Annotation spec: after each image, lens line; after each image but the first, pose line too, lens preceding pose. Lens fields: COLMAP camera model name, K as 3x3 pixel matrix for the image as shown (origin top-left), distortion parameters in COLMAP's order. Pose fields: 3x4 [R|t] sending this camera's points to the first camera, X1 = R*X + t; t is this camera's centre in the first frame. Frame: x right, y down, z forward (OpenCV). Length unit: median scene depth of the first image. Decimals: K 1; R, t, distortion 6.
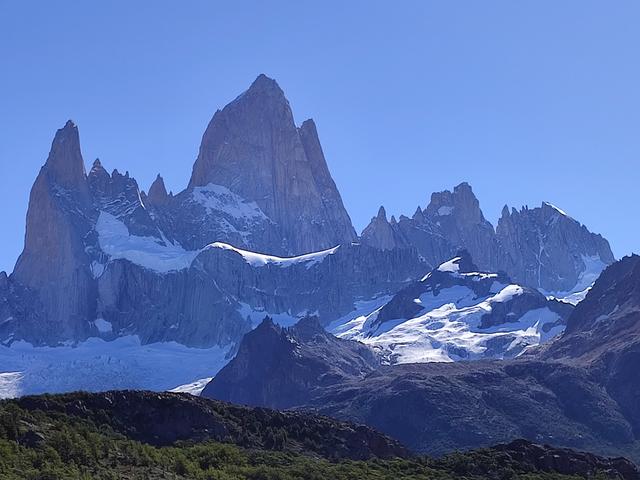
lens RADIAL K [[1543.3, 0, 320.0], [0, 1543.3, 240.0], [0, 0, 1]] dist [0.085758, -0.088341]
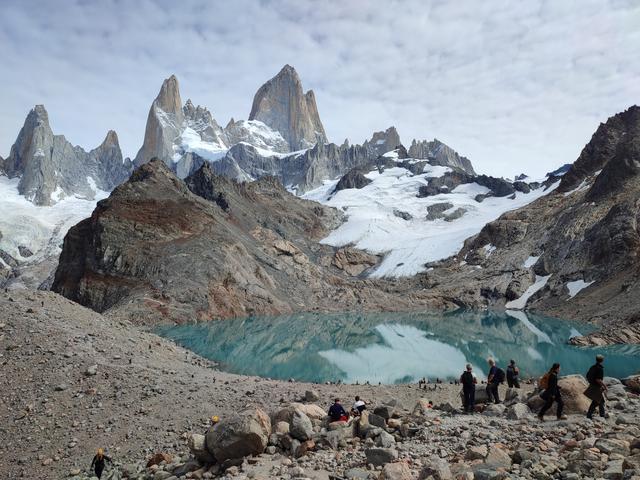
lens RADIAL K [[463.5, 0, 318.3], [0, 463.5, 241.0], [0, 0, 1]] dist [0.034732, -0.022688]
pose [[0.998317, 0.055429, -0.017076, 0.024246], [-0.052931, 0.991058, 0.122483, 0.037284], [0.023713, -0.121373, 0.992324, 0.463277]]
